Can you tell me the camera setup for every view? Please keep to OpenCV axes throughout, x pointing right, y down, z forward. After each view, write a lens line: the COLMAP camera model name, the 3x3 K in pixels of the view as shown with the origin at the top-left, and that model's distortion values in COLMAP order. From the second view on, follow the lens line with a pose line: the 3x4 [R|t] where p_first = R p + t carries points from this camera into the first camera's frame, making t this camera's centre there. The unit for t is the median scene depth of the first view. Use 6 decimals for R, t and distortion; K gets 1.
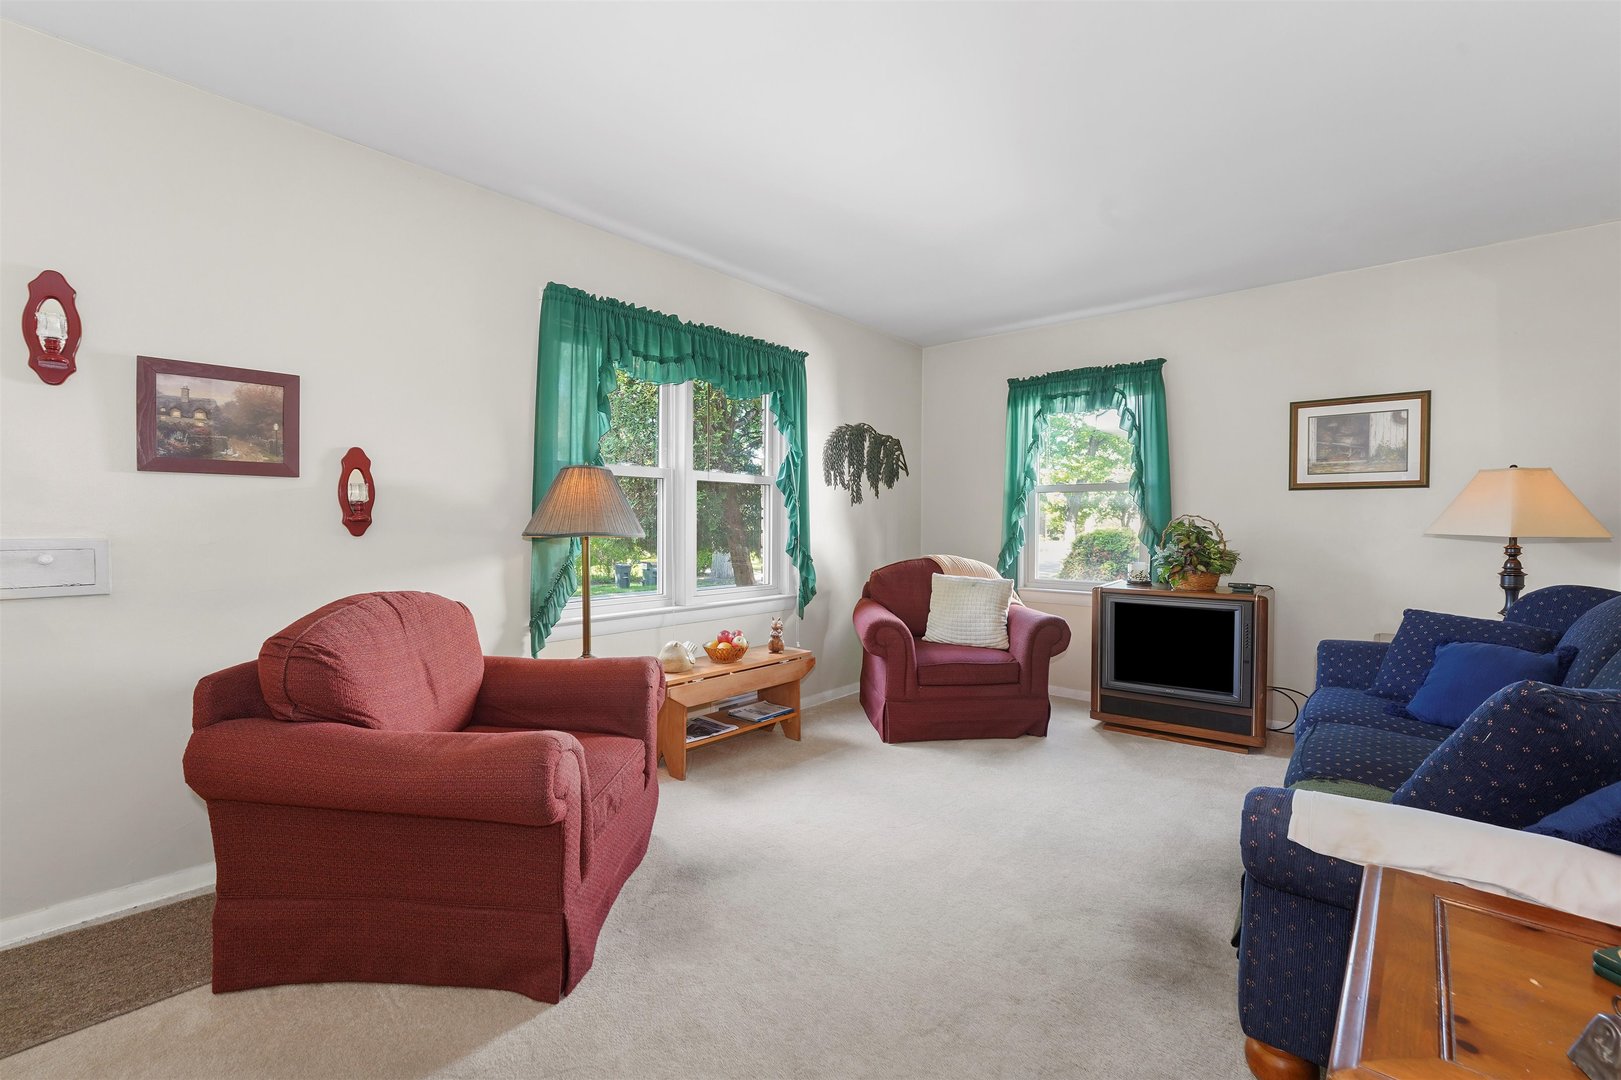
lens RADIAL K [[692.8, 0, 816.7], [0, 692.8, 529.9], [0, 0, 1]] dist [-0.012570, 0.000031]
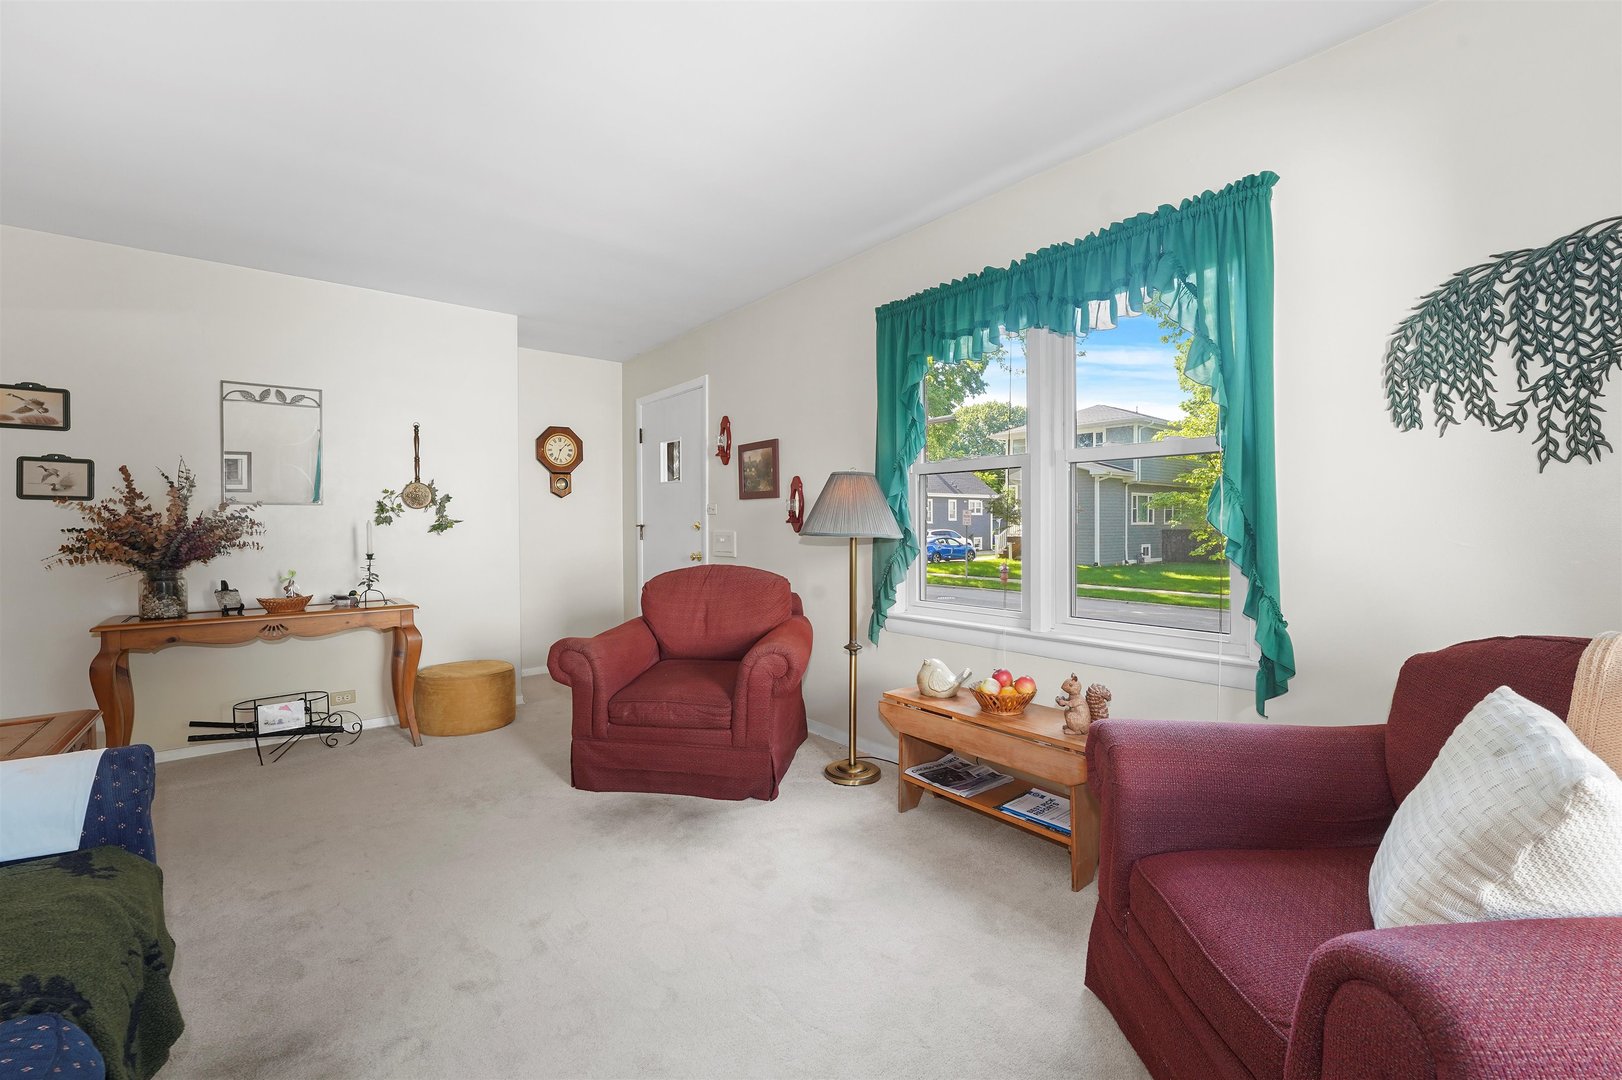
lens RADIAL K [[738.0, 0, 816.6], [0, 738.0, 534.2], [0, 0, 1]] dist [0.000612, 0.000079]
pose [[-0.198068, 0.007009, -0.980163, 0.704363], [-0.009540, 0.999913, 0.009078, -0.002915], [0.980142, 0.011149, -0.197984, 1.006207]]
